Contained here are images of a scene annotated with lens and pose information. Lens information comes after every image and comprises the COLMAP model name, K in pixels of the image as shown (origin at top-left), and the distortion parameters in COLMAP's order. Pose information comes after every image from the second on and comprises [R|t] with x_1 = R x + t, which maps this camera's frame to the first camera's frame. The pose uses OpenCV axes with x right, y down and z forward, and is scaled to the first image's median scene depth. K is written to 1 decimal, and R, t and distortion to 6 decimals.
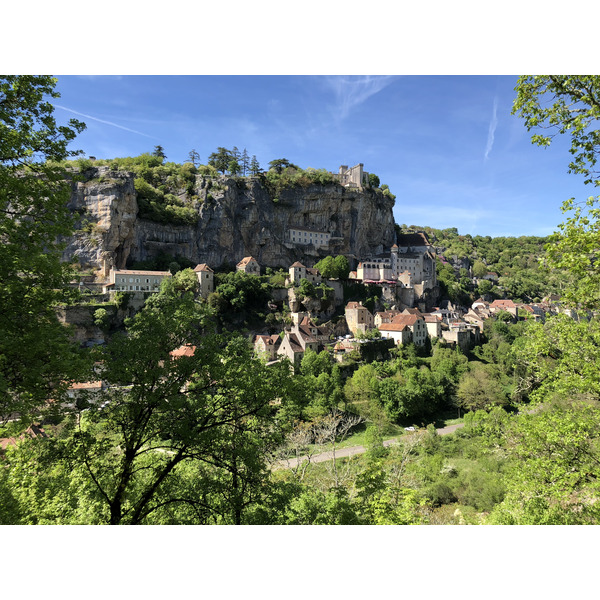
lens RADIAL K [[486.6, 0, 299.8], [0, 486.6, 297.6], [0, 0, 1]] dist [0.064998, -0.094974]
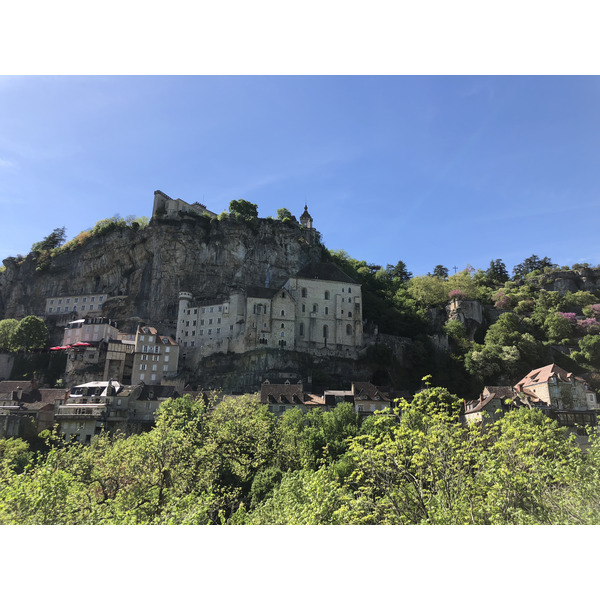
lens RADIAL K [[486.6, 0, 299.8], [0, 486.6, 297.6], [0, 0, 1]] dist [0.064998, -0.094974]
pose [[0.607711, -0.238388, -0.757534, 0.868808], [-0.007209, 0.952188, -0.305426, 0.101387], [0.794125, 0.191072, 0.576937, 0.910021]]
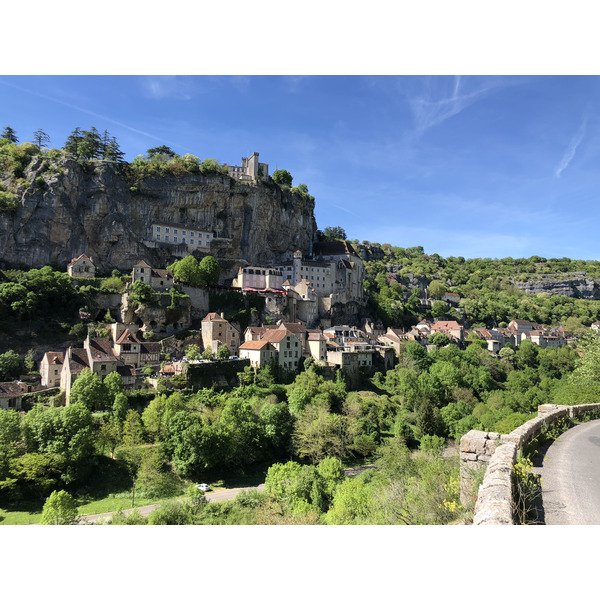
lens RADIAL K [[486.6, 0, 299.8], [0, 486.6, 297.6], [0, 0, 1]] dist [0.064998, -0.094974]
pose [[0.999649, 0.011725, -0.023773, 0.258485], [-0.013221, 0.997875, -0.063809, 0.031380], [0.022974, 0.064101, 0.997679, 0.208590]]
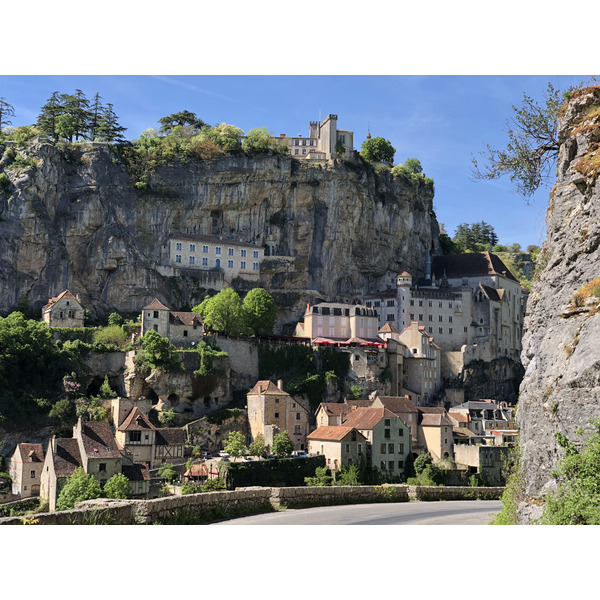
lens RADIAL K [[899.5, 0, 299.5], [0, 899.5, 289.0], [0, 0, 1]] dist [0.099211, -0.001349]
pose [[0.987170, -0.010425, -0.159330, 0.277708], [-0.009542, 0.992231, -0.124040, 0.028465], [0.159385, 0.123969, 0.979402, 0.106825]]
